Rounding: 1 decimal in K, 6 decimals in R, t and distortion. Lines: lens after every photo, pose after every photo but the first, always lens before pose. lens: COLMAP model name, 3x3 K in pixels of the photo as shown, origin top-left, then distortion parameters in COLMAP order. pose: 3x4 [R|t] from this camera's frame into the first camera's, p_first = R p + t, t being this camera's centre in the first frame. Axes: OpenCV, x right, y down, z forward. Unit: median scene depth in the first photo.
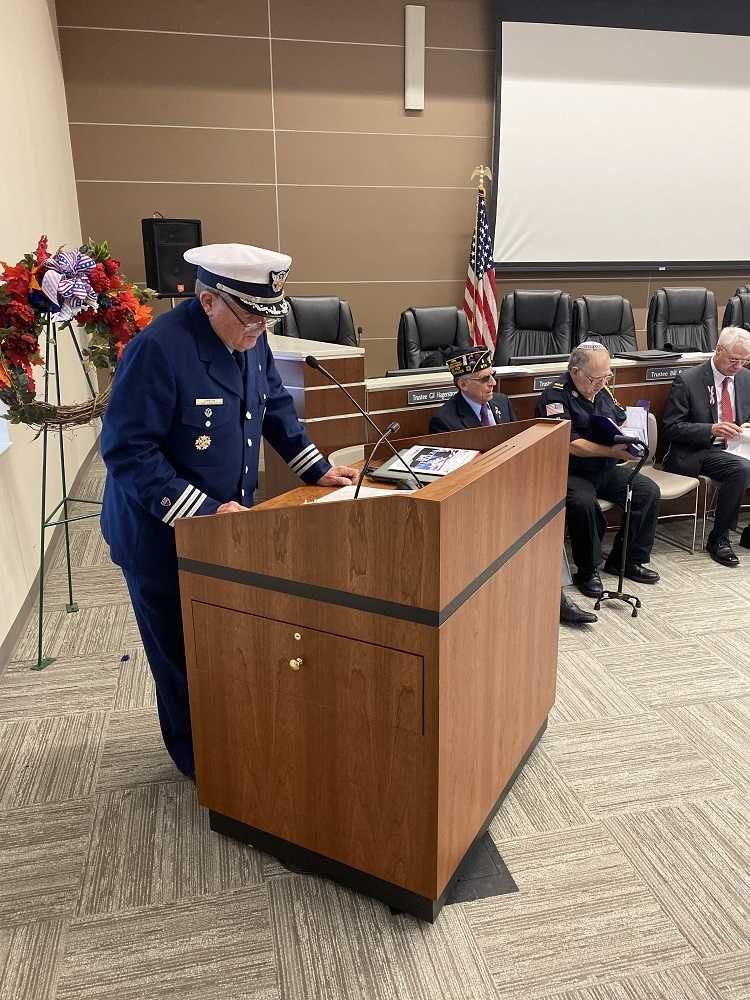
lens RADIAL K [[772.5, 0, 375.0], [0, 772.5, 500.0], [0, 0, 1]] dist [0.018614, -0.005605]
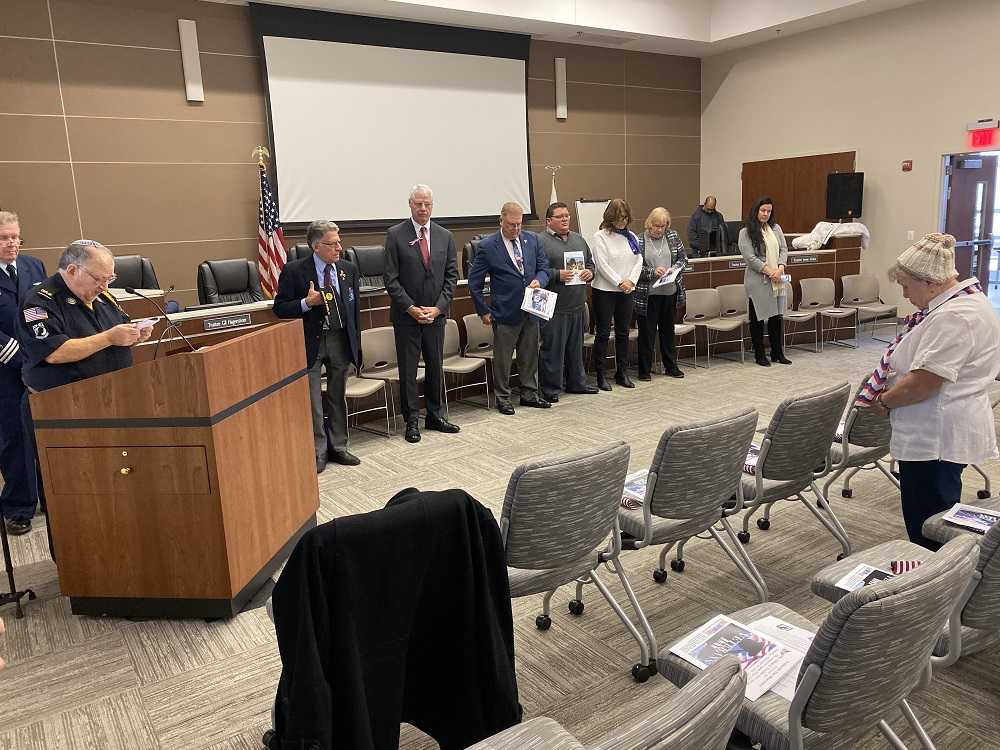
lens RADIAL K [[772.5, 0, 494.0], [0, 772.5, 372.3], [0, 0, 1]] dist [0.018614, -0.005605]
pose [[0.931959, -0.102112, 0.347887, 0.022688], [0.137549, 0.987366, -0.078672, 0.075661], [-0.335458, 0.121170, 0.934230, -0.247891]]
